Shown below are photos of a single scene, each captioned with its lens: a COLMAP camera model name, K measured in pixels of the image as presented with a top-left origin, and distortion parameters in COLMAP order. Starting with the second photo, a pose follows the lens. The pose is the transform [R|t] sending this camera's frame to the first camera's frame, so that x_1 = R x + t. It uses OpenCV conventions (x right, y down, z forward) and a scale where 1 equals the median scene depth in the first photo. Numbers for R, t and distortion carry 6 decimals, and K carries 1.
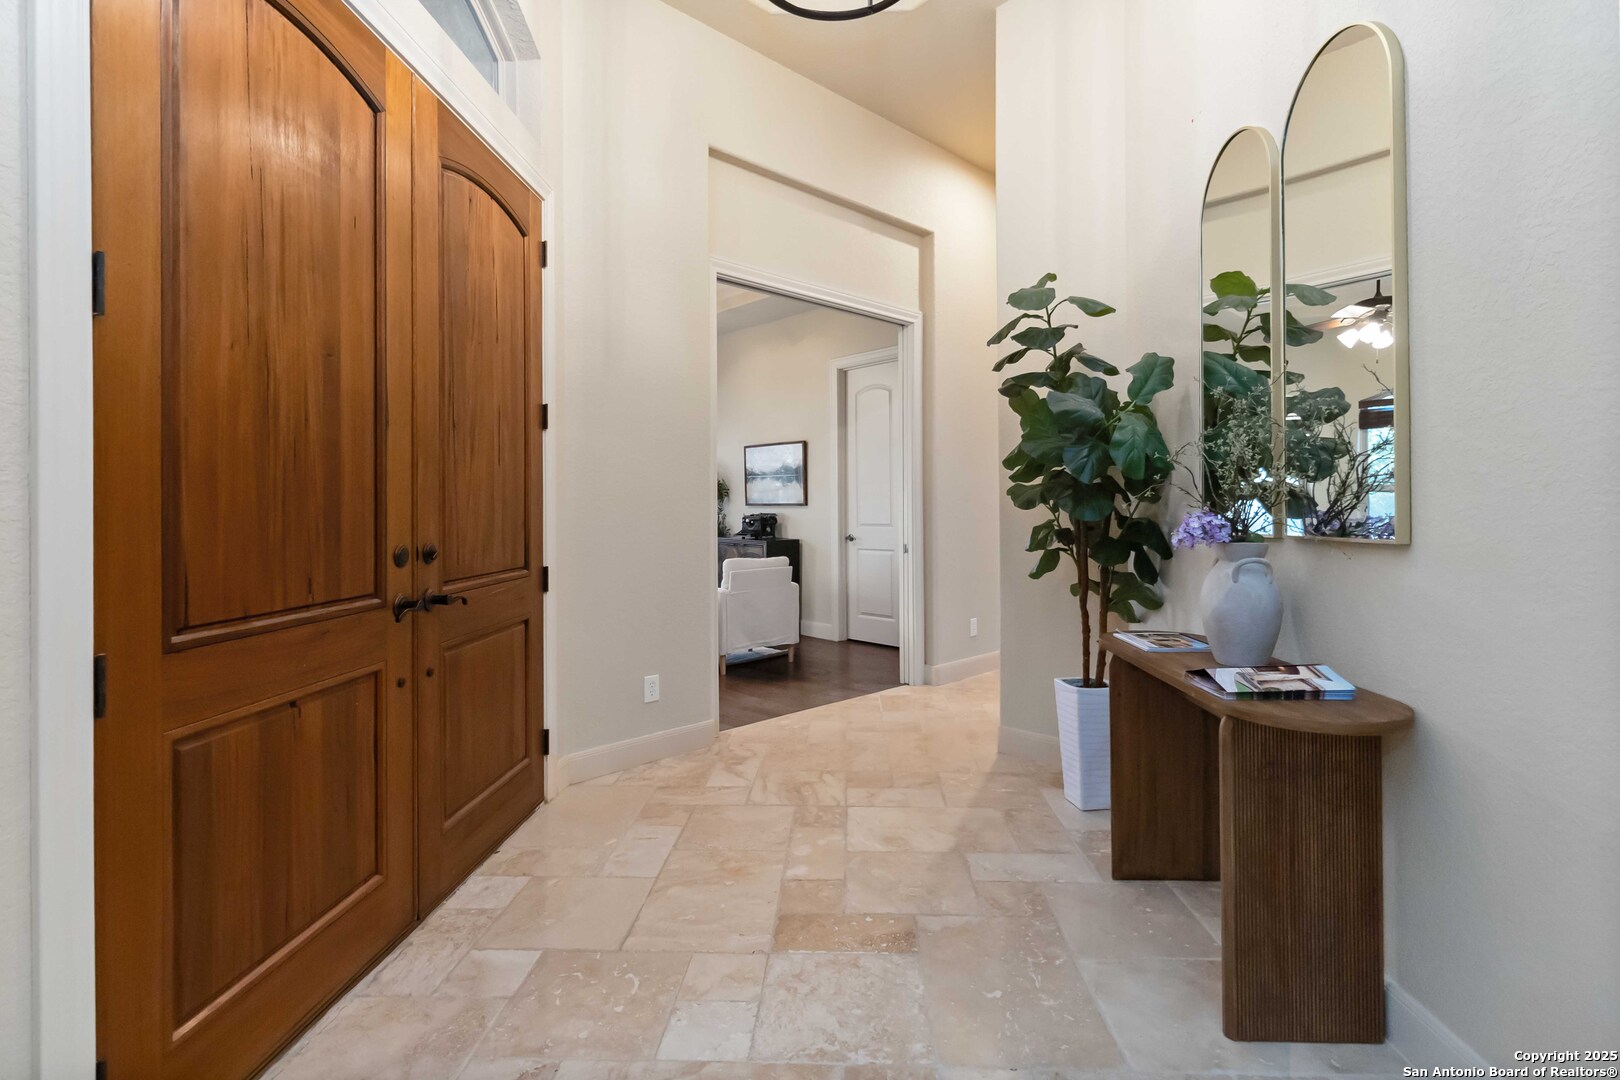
lens RADIAL K [[766.9, 0, 813.5], [0, 766.9, 527.8], [0, 0, 1]] dist [0.006845, -0.001612]
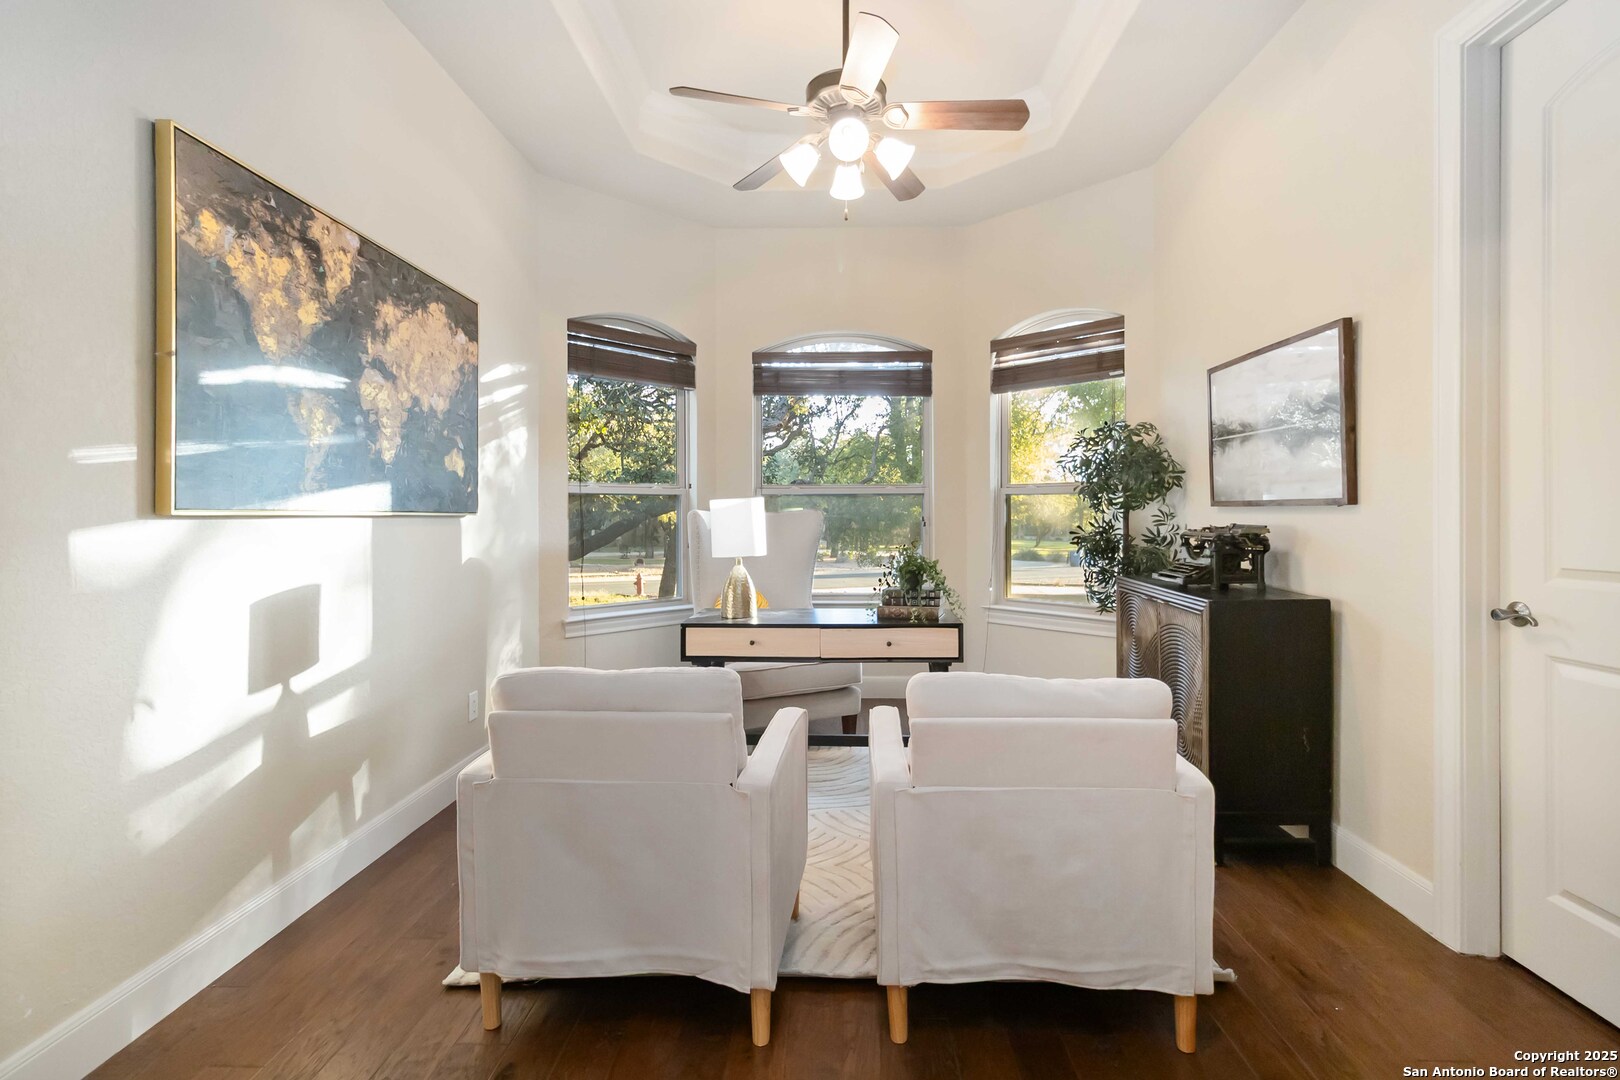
lens RADIAL K [[766.9, 0, 795.5], [0, 766.9, 525.3], [0, 0, 1]] dist [0.006845, -0.001612]
pose [[0.706950, 0.007182, -0.707227, 0.058770], [-0.008033, 0.999965, 0.002125, -0.018280], [0.707218, 0.004179, 0.706983, 0.570468]]
